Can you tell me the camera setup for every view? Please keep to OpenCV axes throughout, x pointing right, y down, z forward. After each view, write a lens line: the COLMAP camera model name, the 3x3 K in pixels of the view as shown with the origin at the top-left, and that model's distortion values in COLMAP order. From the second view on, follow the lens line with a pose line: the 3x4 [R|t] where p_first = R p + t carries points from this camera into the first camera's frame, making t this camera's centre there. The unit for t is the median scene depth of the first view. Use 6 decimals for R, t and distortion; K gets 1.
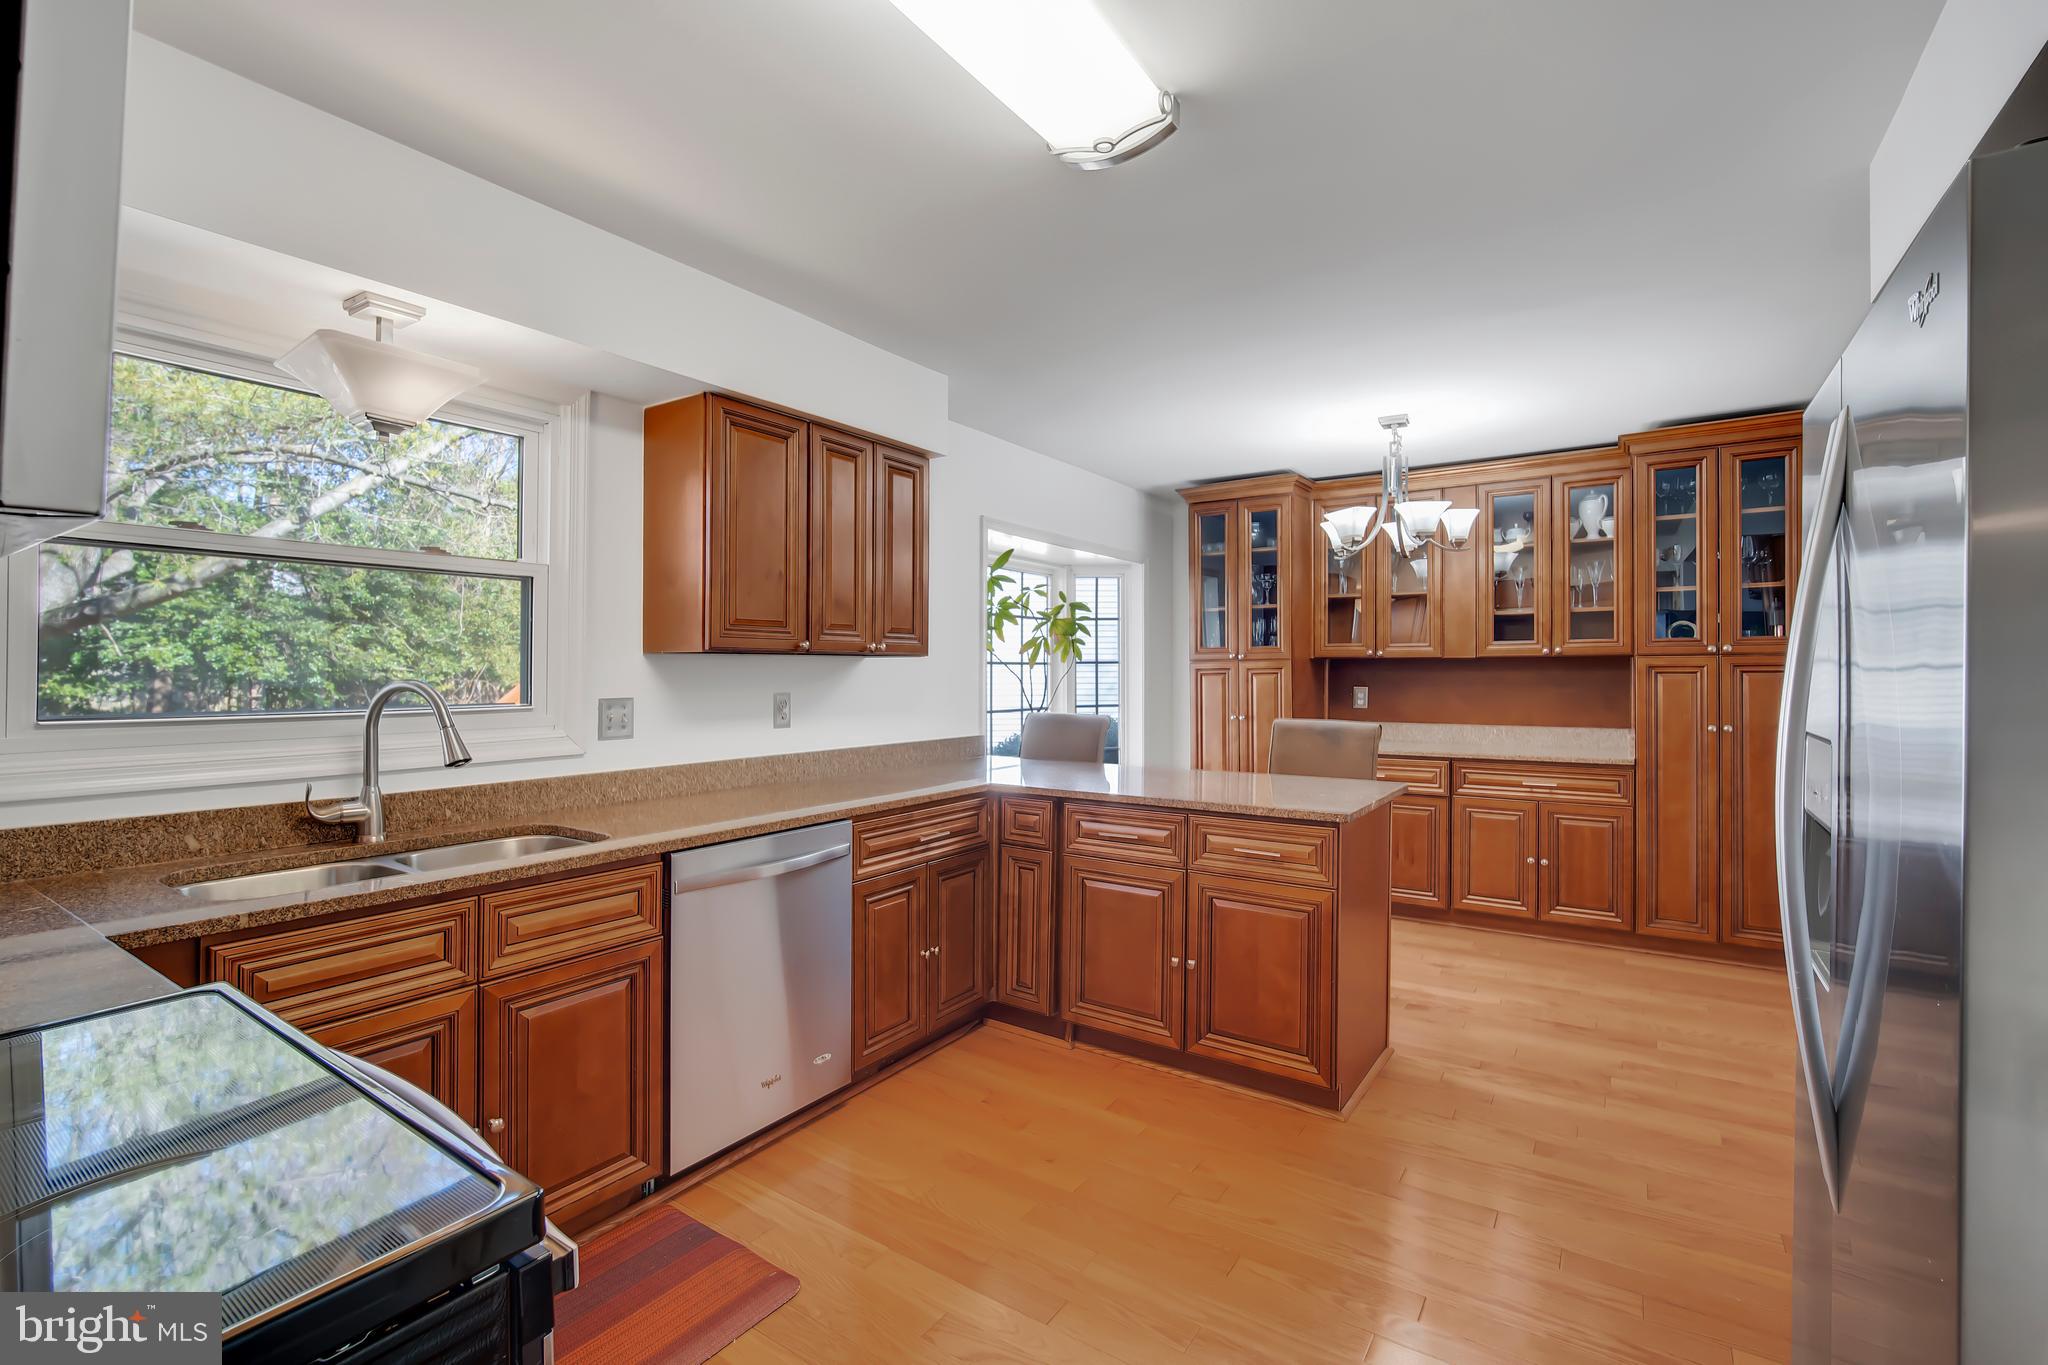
lens RADIAL K [[1007.2, 0, 1025.0], [0, 1007.2, 667.6], [0, 0, 1]] dist [0.000235, -0.000046]
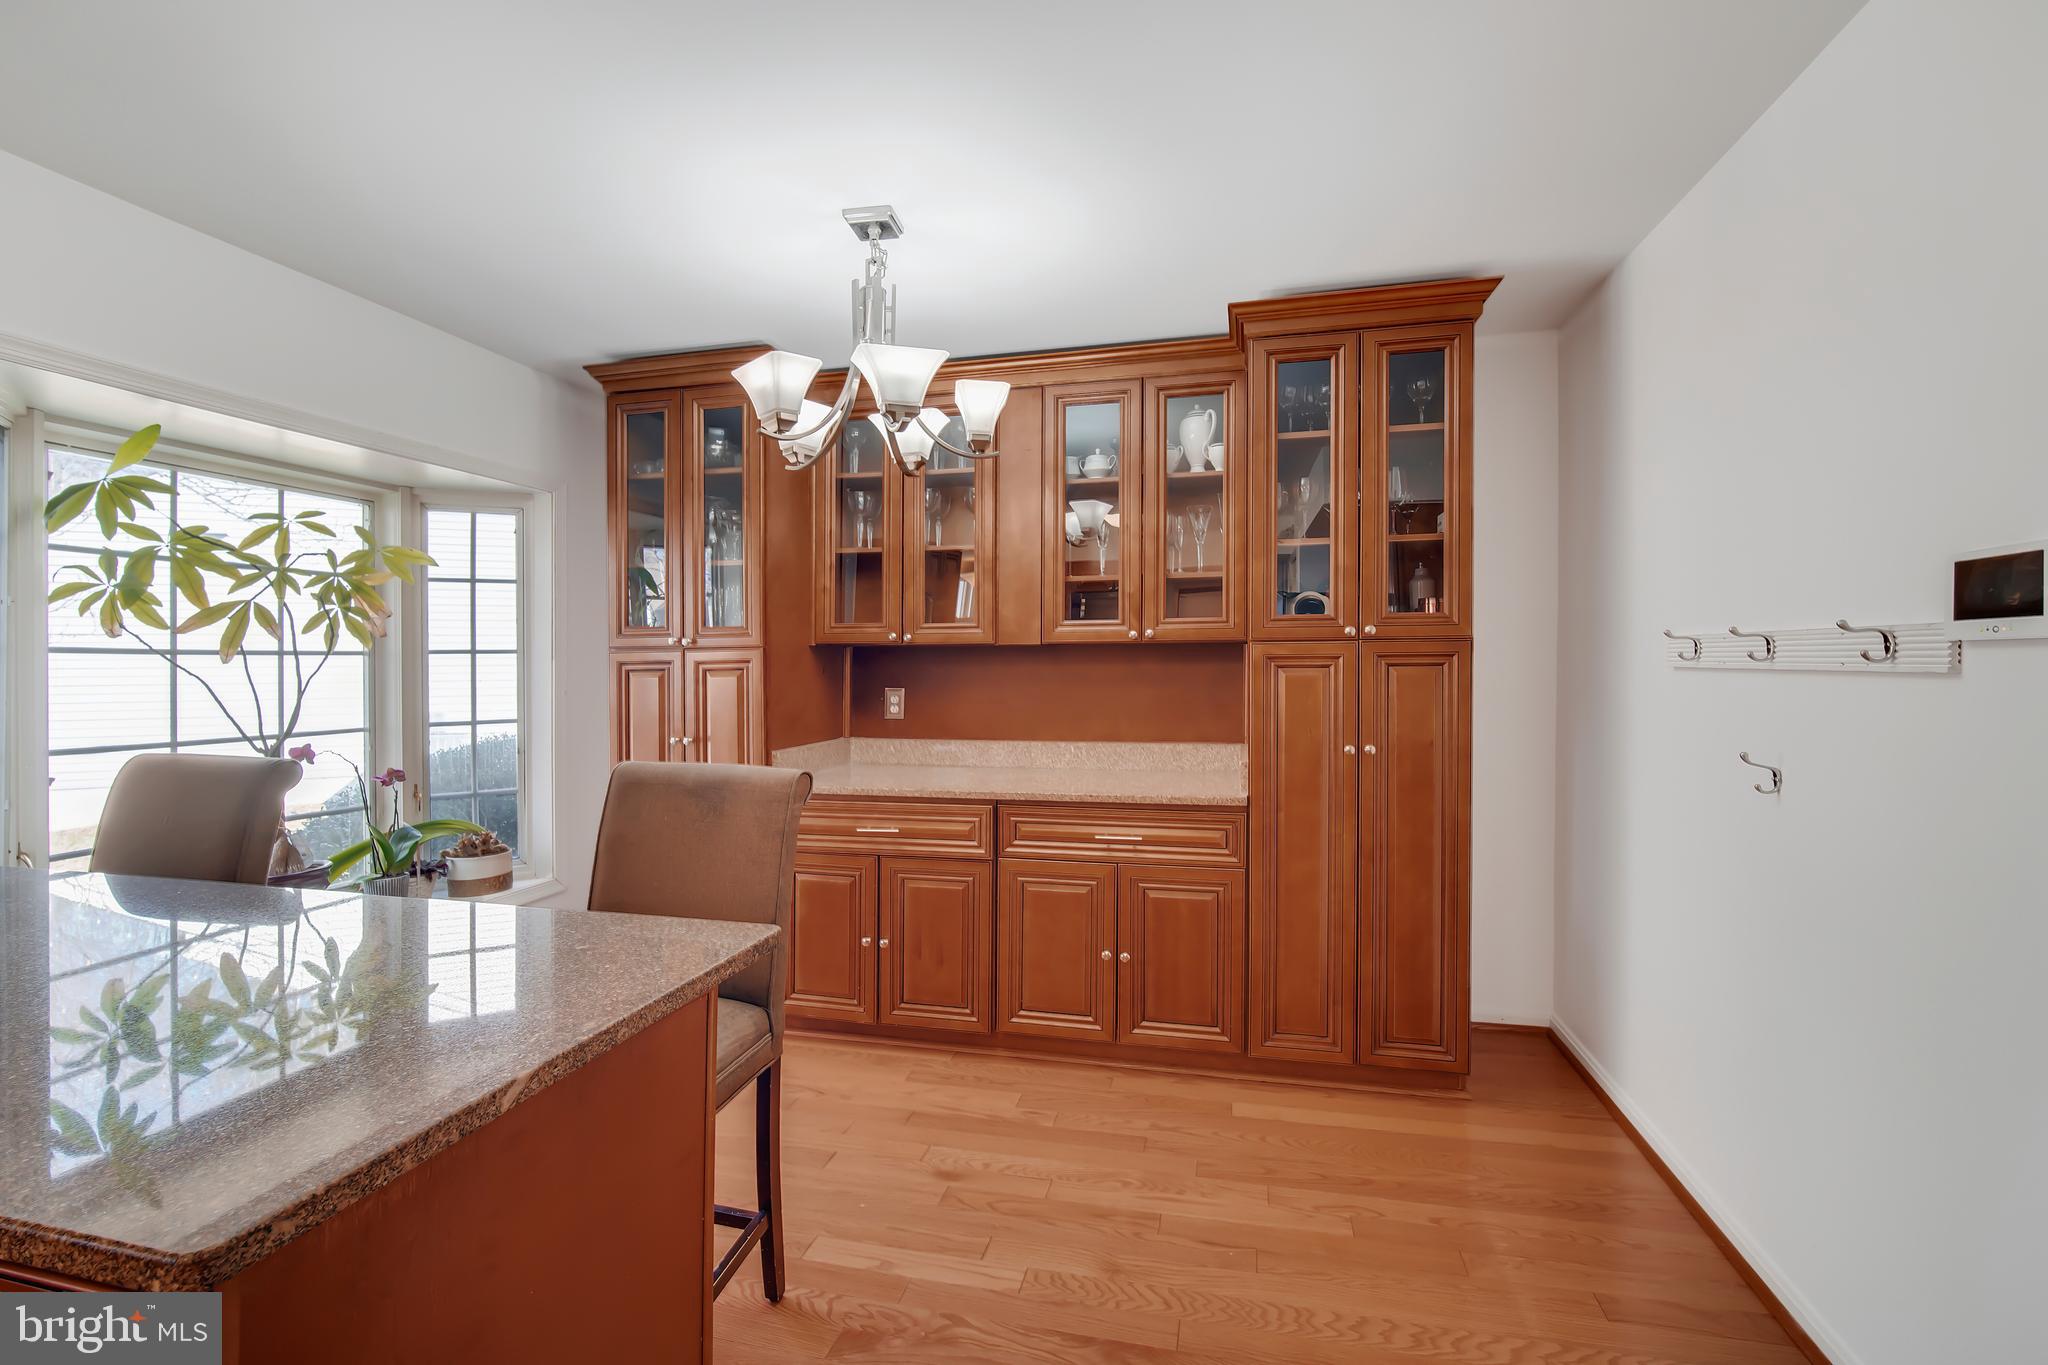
lens RADIAL K [[909.4, 0, 1024.0], [0, 909.4, 682.5], [0, 0, 1]] dist [-0.000642, -0.000065]
pose [[0.956193, -0.009378, 0.292586, 0.274017], [0.001298, 0.999613, 0.027796, -0.001375], [-0.292734, -0.026199, 0.955835, 0.446557]]
